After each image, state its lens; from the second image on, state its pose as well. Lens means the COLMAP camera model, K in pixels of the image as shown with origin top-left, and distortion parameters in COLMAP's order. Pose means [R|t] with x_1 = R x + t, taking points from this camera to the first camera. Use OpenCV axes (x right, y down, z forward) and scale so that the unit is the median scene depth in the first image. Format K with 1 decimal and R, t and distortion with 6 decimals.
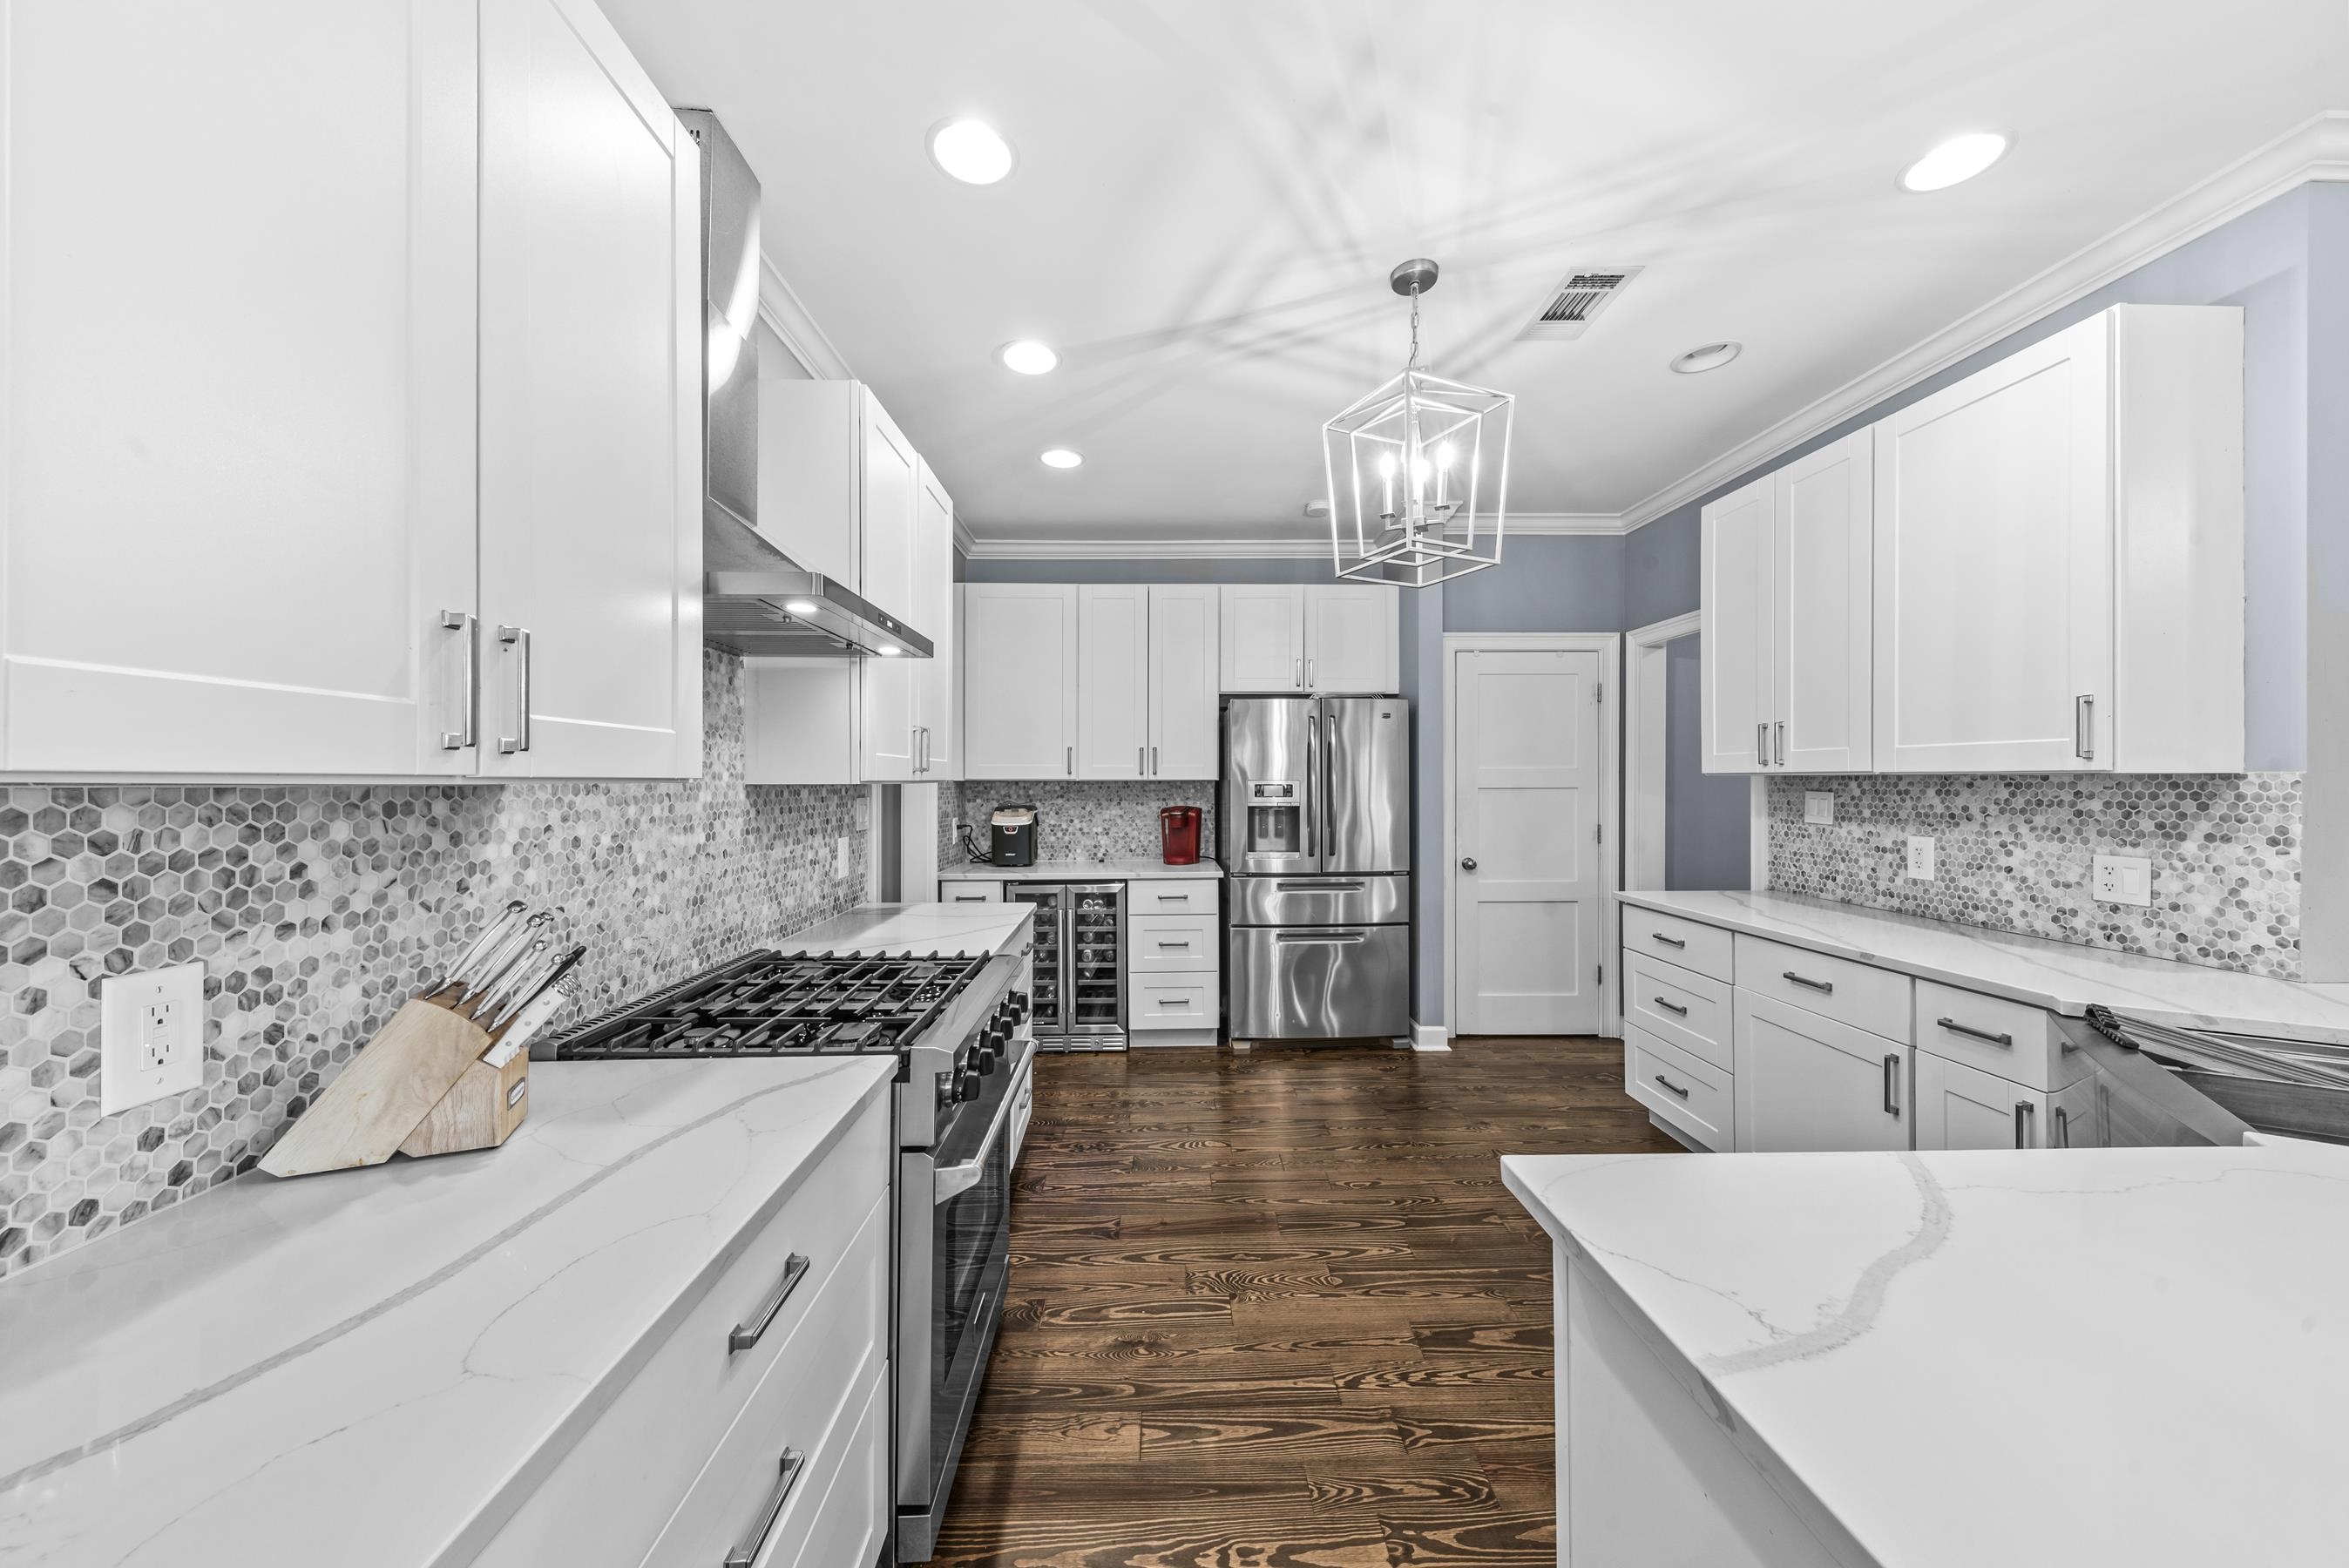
lens RADIAL K [[812.2, 0, 1171.5], [0, 812.2, 782.7], [0, 0, 1]] dist [0.003185, -0.001947]
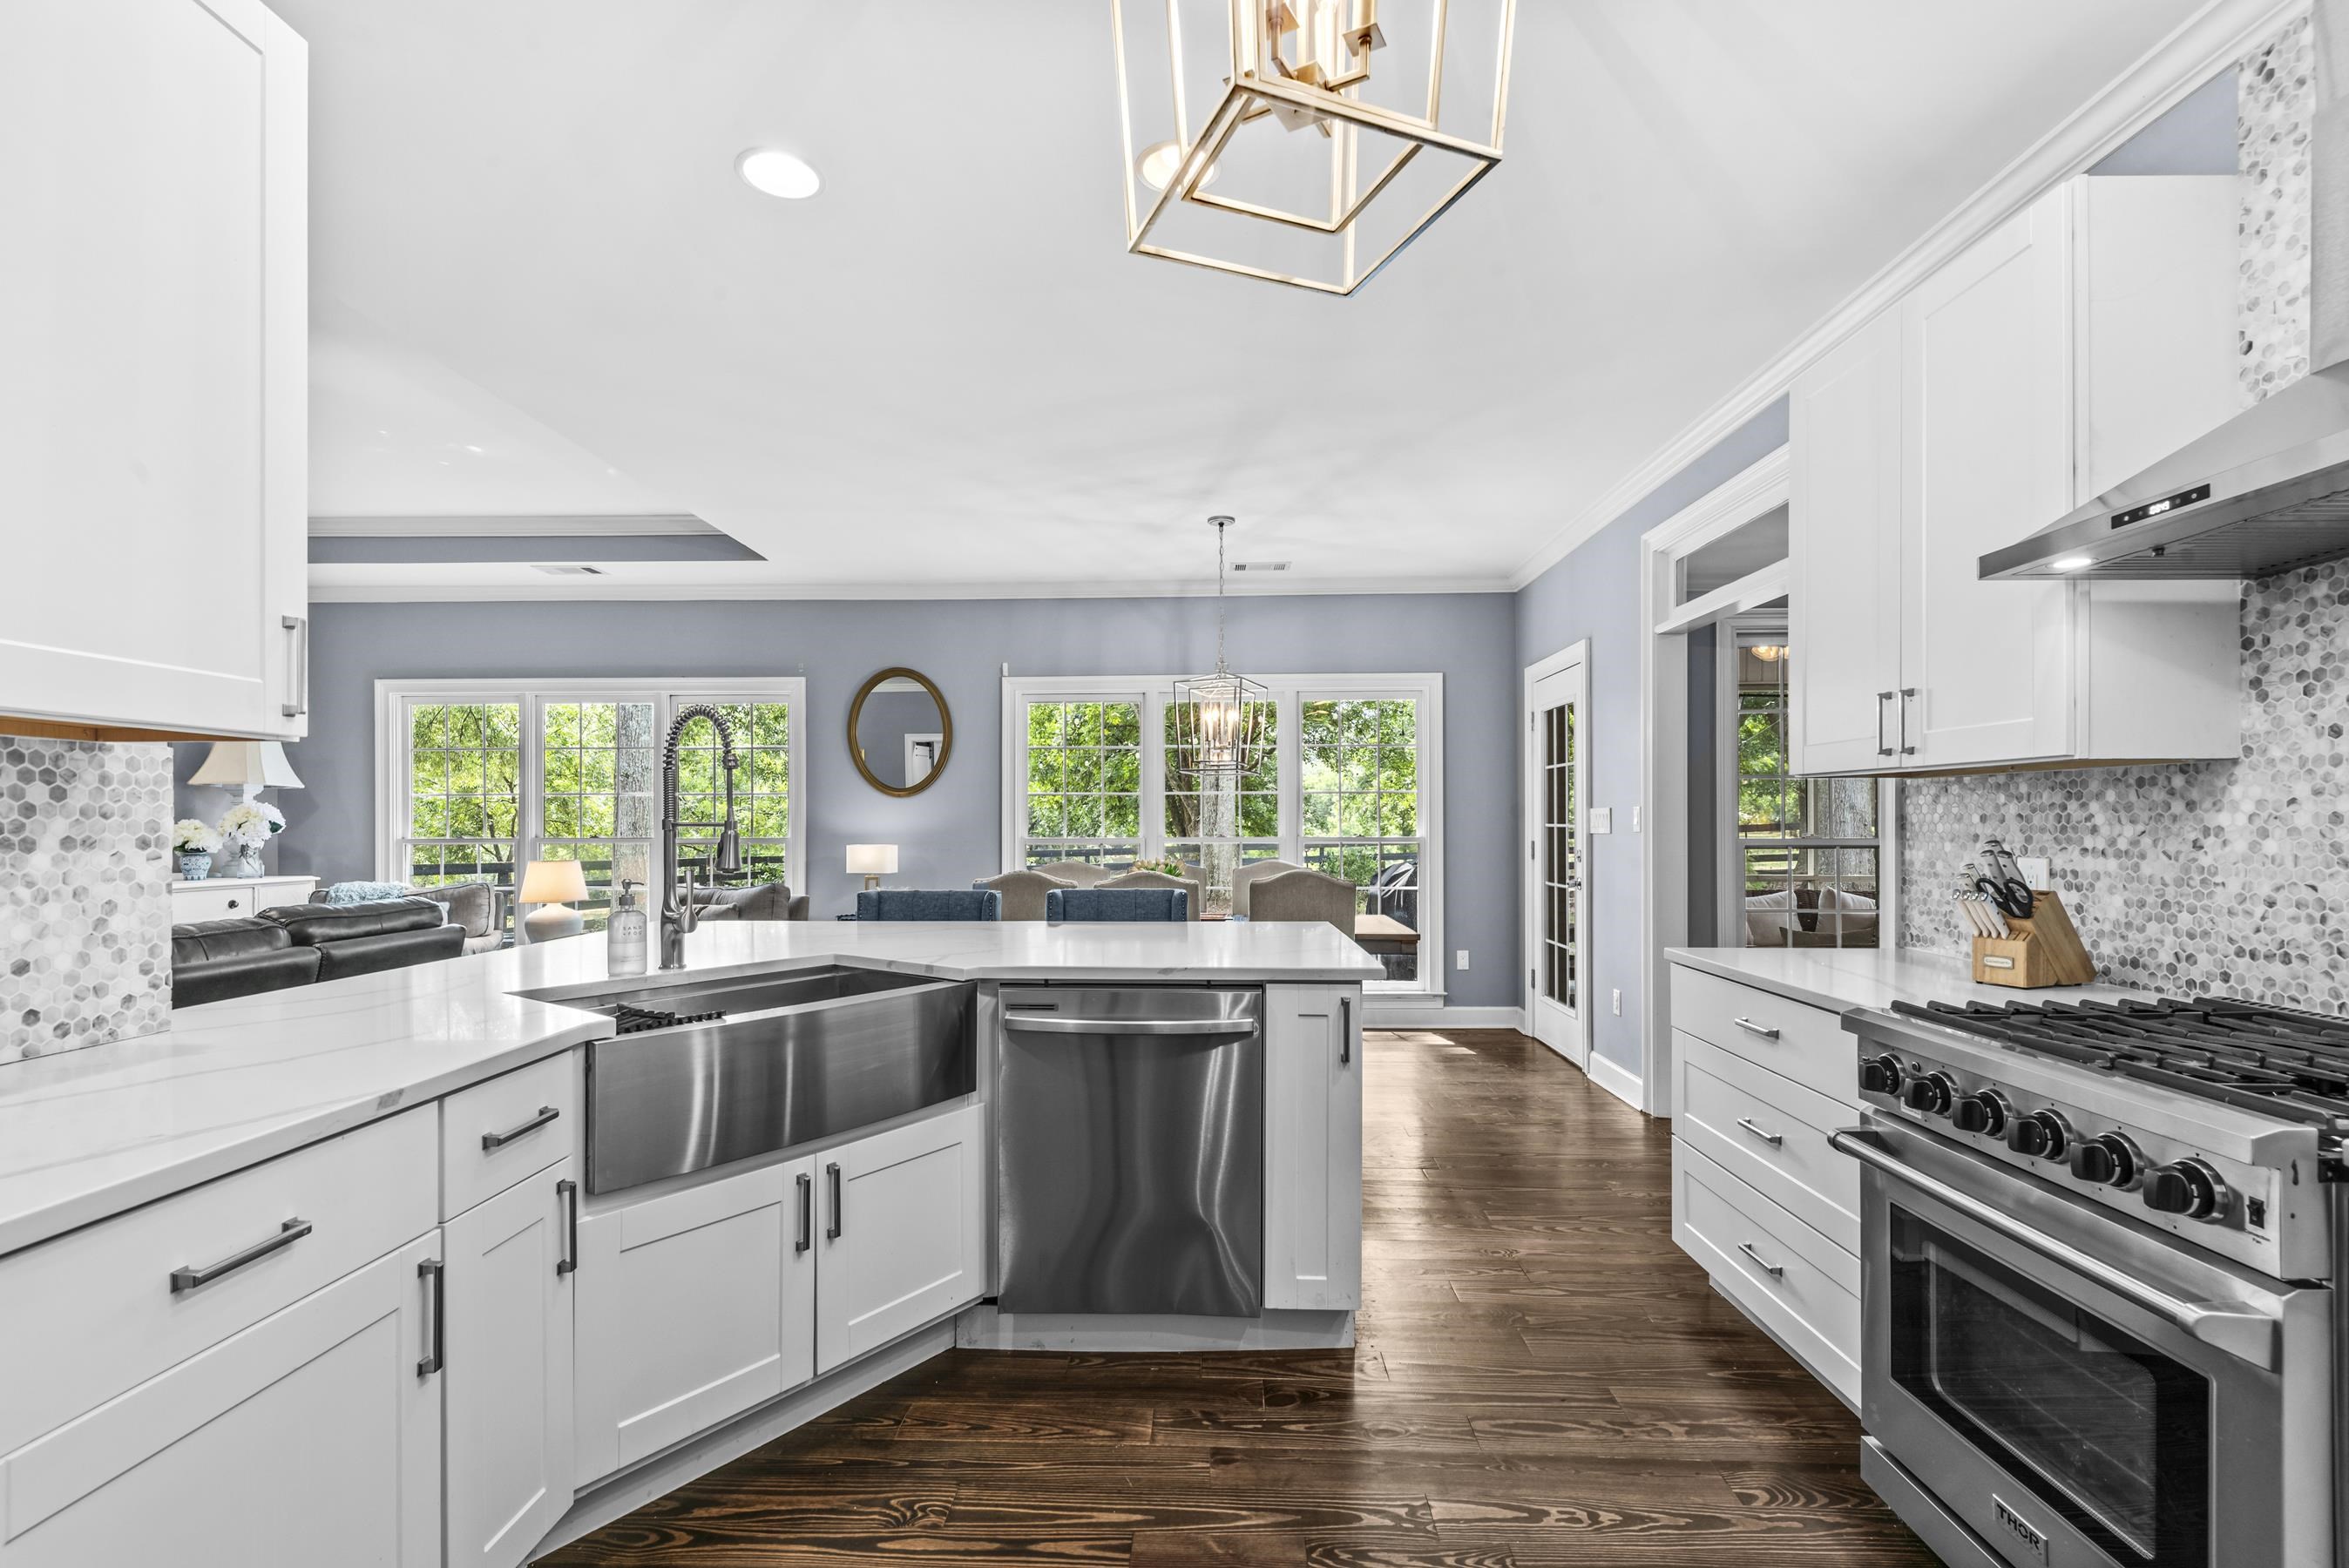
lens RADIAL K [[1049.8, 0, 1182.1], [0, 1049.8, 818.6], [0, 0, 1]] dist [0.006861, -0.003990]
pose [[-0.998630, 0.005319, 0.052064, 0.329350], [0.005292, 0.999986, -0.000640, 0.046068], [-0.052067, -0.000363, -0.998644, 1.521059]]
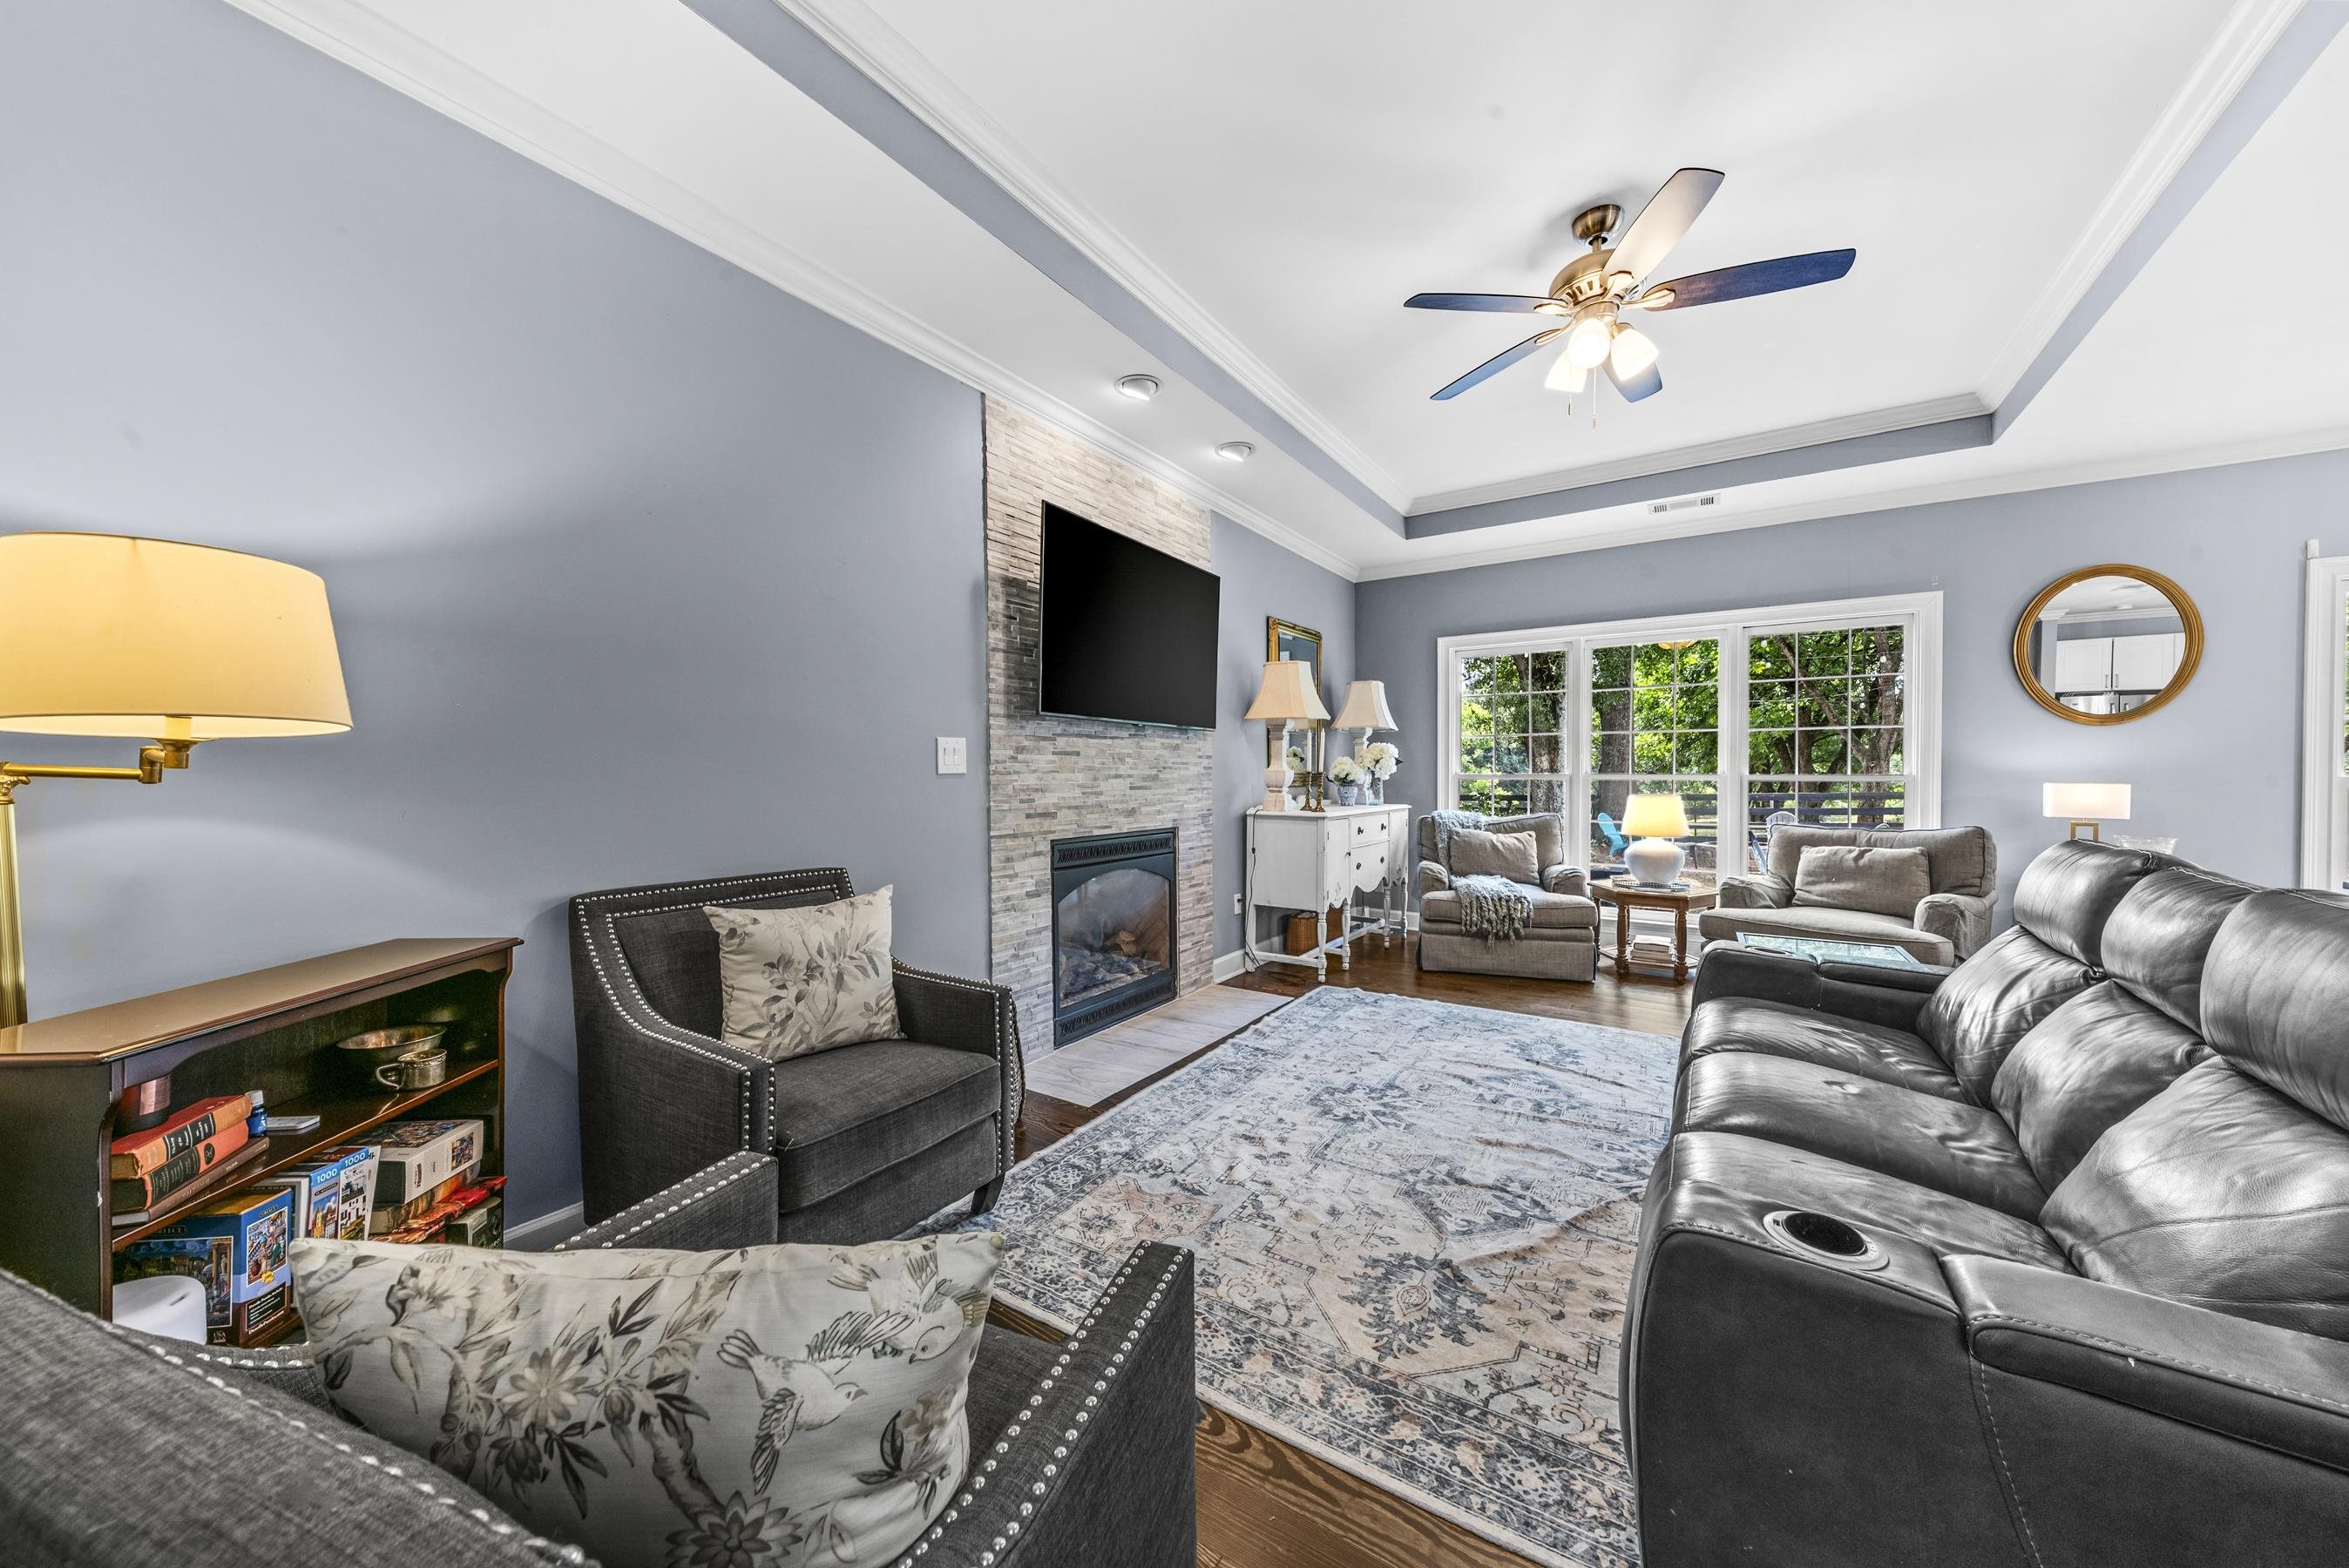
lens RADIAL K [[812.2, 0, 1161.9], [0, 812.2, 771.3], [0, 0, 1]] dist [0.003185, -0.001947]
pose [[-0.811772, 0.000270, 0.583974, 1.978958], [0.004074, 0.999978, 0.005201, 0.065957], [-0.583960, 0.006601, -0.811756, 1.386936]]
